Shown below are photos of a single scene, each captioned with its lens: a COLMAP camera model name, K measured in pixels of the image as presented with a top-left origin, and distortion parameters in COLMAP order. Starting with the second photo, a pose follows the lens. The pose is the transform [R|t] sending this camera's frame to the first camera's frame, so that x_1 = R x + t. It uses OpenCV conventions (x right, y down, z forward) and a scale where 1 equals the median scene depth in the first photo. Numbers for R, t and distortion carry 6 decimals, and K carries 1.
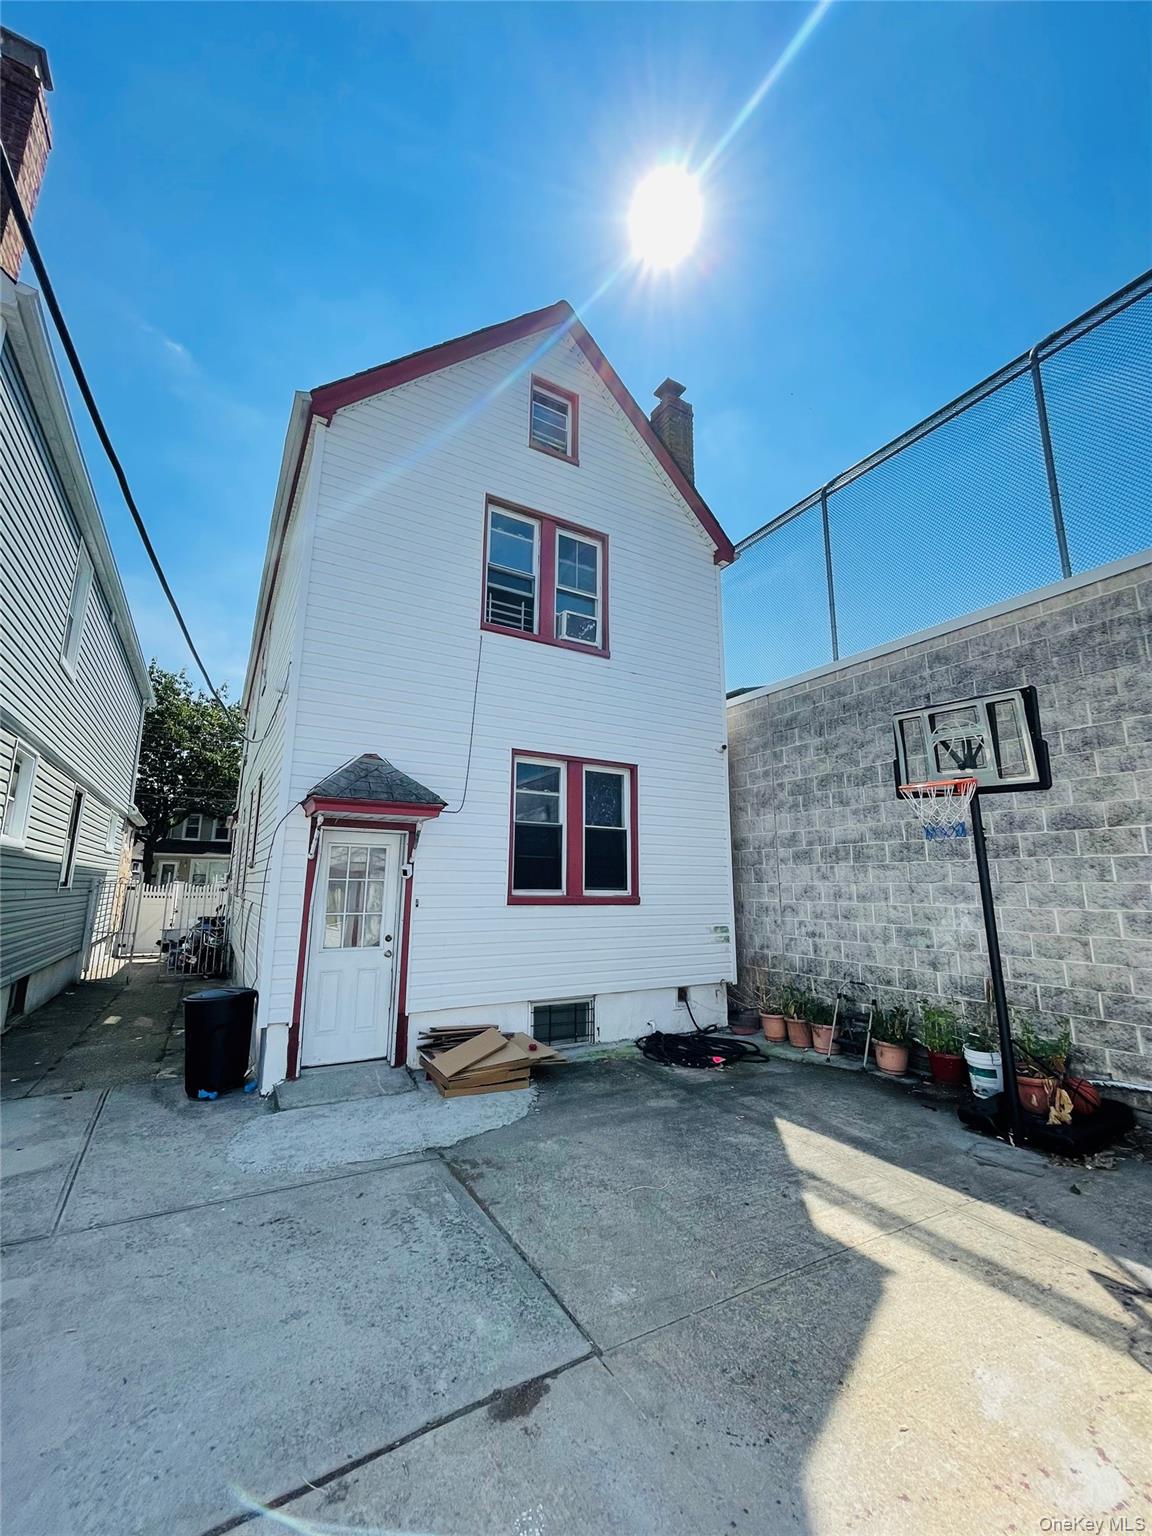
lens RADIAL K [[620.9, 0, 576.0], [0, 620.9, 768.0], [0, 0, 1]] dist [-0.001452, 0.000473]
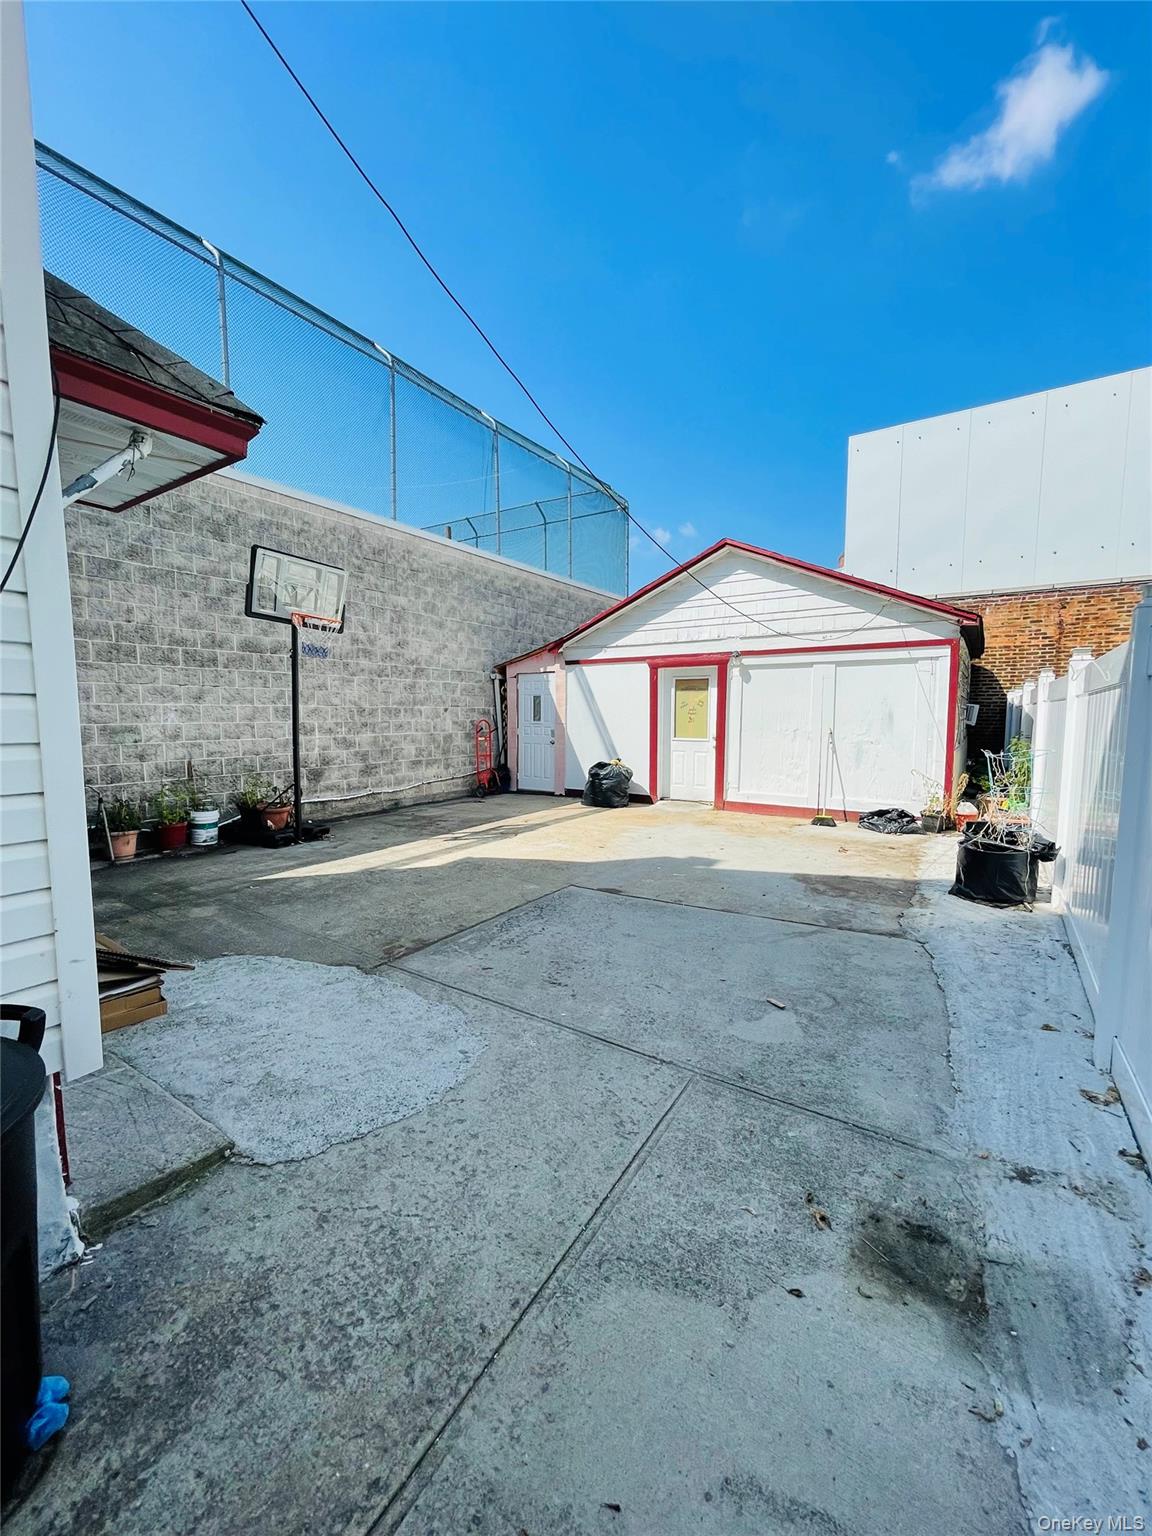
lens RADIAL K [[620.9, 0, 576.0], [0, 620.9, 768.0], [0, 0, 1]] dist [-0.001452, 0.000473]
pose [[-0.454223, -0.085521, 0.886774, -0.843246], [-0.169577, 0.985483, 0.008180, 0.213774], [-0.874600, -0.146661, -0.462131, 0.906957]]
